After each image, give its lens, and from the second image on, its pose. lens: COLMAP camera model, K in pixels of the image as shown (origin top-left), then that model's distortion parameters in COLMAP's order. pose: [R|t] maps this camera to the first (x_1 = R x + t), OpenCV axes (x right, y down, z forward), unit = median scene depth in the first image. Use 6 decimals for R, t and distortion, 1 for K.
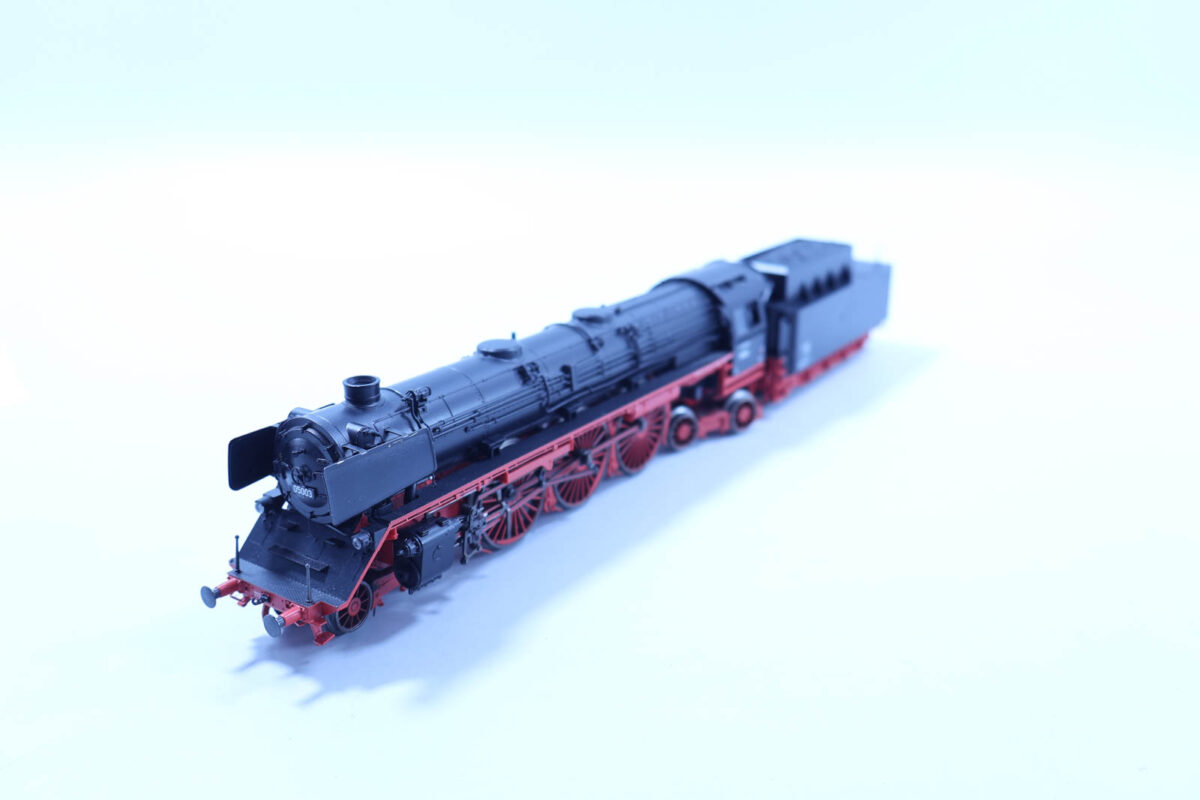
lens RADIAL K [[1147.7, 0, 600.0], [0, 1147.7, 400.0], [0, 0, 1]] dist [-0.006673, -0.003670]
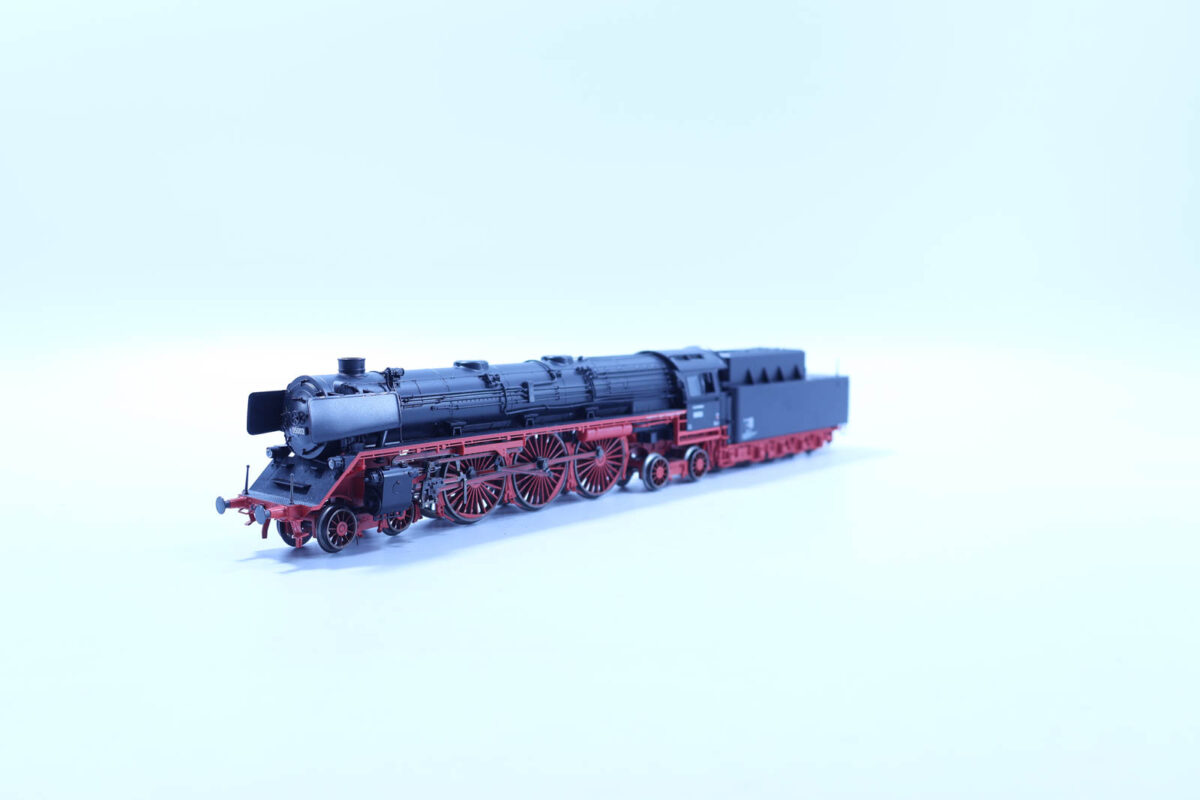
lens RADIAL K [[1147.7, 0, 600.0], [0, 1147.7, 400.0], [0, 0, 1]] dist [-0.006673, -0.003670]
pose [[0.993939, 0.017692, -0.108501, 0.199539], [-0.041452, 0.974431, -0.220830, 0.277506], [0.101820, 0.223989, 0.969258, -0.226034]]
